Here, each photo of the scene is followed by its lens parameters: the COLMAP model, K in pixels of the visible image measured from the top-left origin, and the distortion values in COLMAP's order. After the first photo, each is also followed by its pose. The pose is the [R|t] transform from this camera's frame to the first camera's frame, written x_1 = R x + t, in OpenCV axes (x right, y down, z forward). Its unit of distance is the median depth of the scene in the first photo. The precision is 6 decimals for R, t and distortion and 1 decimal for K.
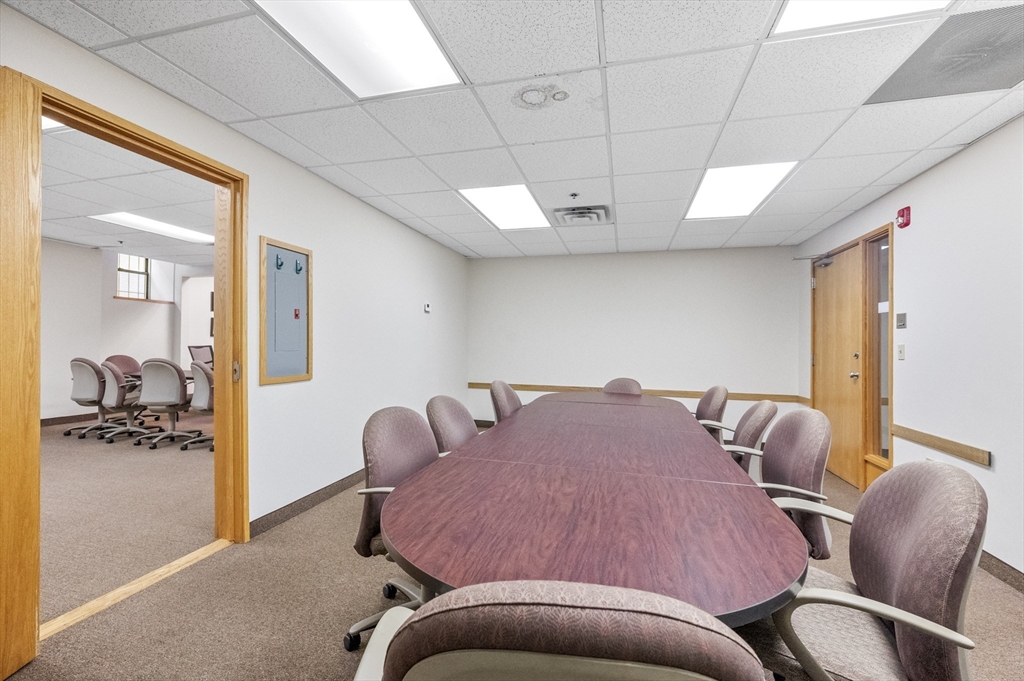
lens RADIAL K [[415.6, 0, 513.7], [0, 415.6, 346.0], [0, 0, 1]] dist [0.000532, 0.000450]
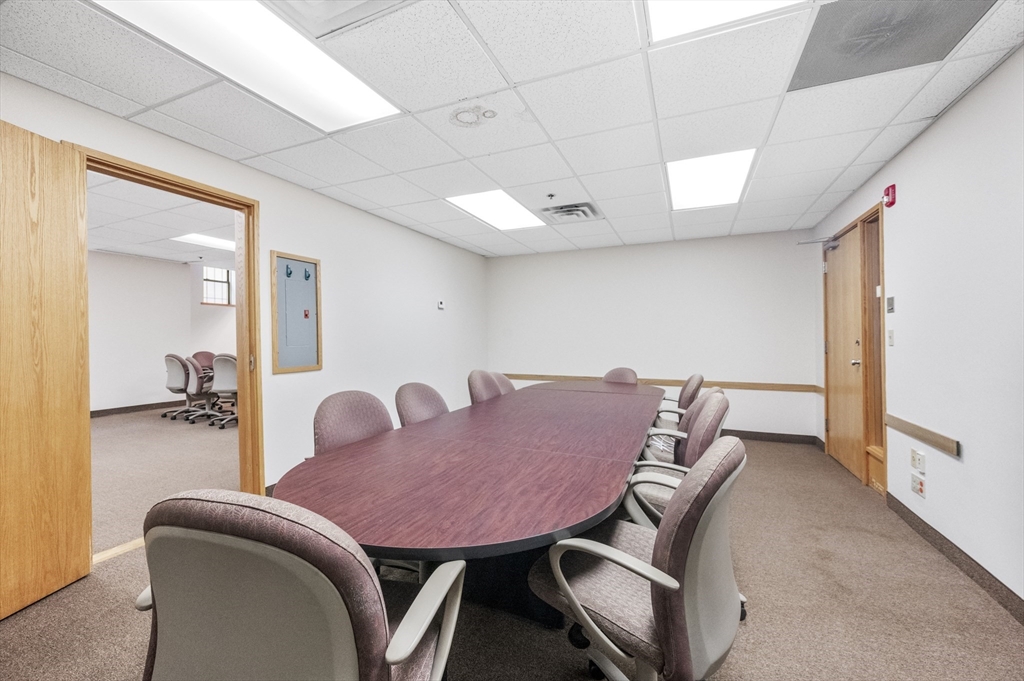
lens RADIAL K [[405.5, 0, 512.0], [0, 405.5, 340.5], [0, 0, 1]] dist [0.000979, -0.000252]
pose [[0.988304, -0.016135, -0.151638, 0.220967], [0.016612, 0.999860, 0.001880, 0.005101], [0.151586, -0.004377, 0.988434, -0.049656]]
